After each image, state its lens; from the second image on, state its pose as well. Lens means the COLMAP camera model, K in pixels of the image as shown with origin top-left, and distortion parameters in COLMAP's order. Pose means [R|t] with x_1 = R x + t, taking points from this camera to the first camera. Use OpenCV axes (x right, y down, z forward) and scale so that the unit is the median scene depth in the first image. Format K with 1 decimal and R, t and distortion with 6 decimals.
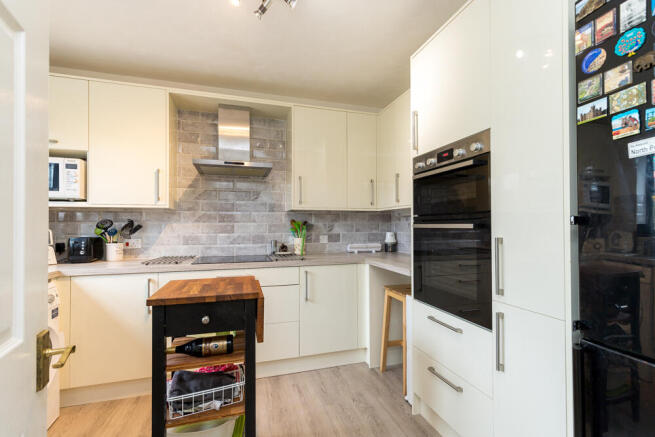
lens RADIAL K [[295.4, 0, 324.9], [0, 295.4, 220.9], [0, 0, 1]] dist [0.005015, -0.000027]
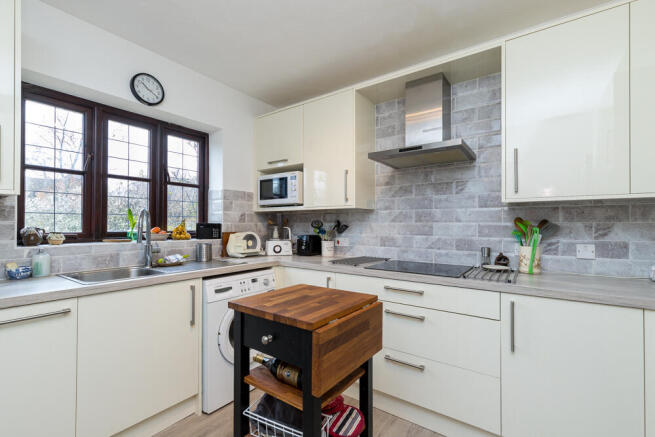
lens RADIAL K [[295.4, 0, 326.7], [0, 295.4, 221.8], [0, 0, 1]] dist [0.005015, -0.000027]
pose [[0.603216, -0.002618, -0.797573, 0.170618], [0.009102, 0.999952, 0.003602, -0.001663], [0.797526, -0.009433, 0.603211, 0.285081]]
